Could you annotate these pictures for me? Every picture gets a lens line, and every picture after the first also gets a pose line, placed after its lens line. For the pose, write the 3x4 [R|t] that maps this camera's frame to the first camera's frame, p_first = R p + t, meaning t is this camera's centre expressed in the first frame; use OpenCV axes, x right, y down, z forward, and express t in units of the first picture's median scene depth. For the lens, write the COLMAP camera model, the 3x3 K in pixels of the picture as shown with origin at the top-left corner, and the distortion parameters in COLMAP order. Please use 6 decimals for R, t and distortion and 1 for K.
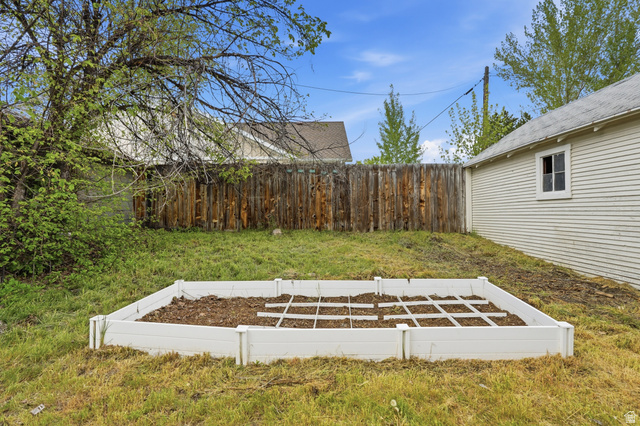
lens RADIAL K [[283.9, 0, 321.0], [0, 283.9, 192.3], [0, 0, 1]] dist [-0.001246, 0.000076]
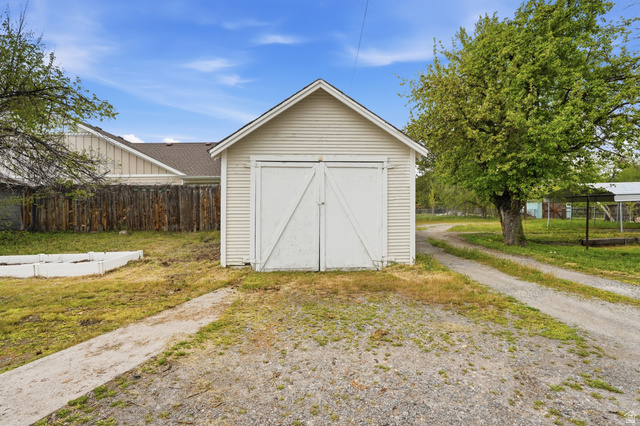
lens RADIAL K [[281.5, 0, 320.0], [0, 281.5, 213.0], [0, 0, 1]] dist [0.000842, 0.000659]
pose [[0.999088, -0.010099, 0.041498, 0.748018], [0.007783, 0.998422, 0.055612, -0.030403], [-0.041994, -0.055239, 0.997590, -0.445072]]
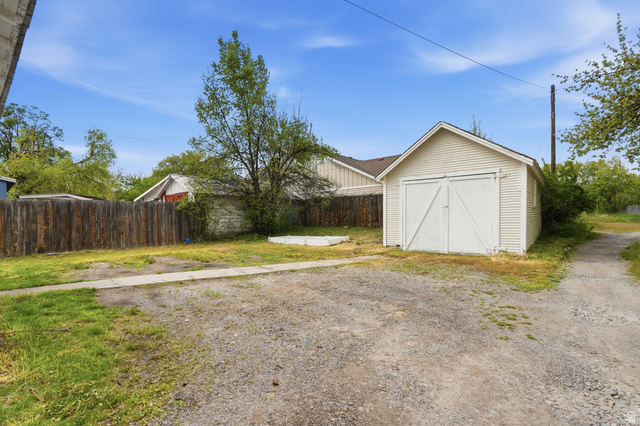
lens RADIAL K [[281.5, 0, 320.0], [0, 281.5, 213.0], [0, 0, 1]] dist [0.000842, 0.000659]
pose [[0.765754, -0.023755, -0.642695, 1.051590], [0.055989, 0.997986, 0.029823, -0.046007], [0.640692, -0.058821, 0.765542, -0.766770]]
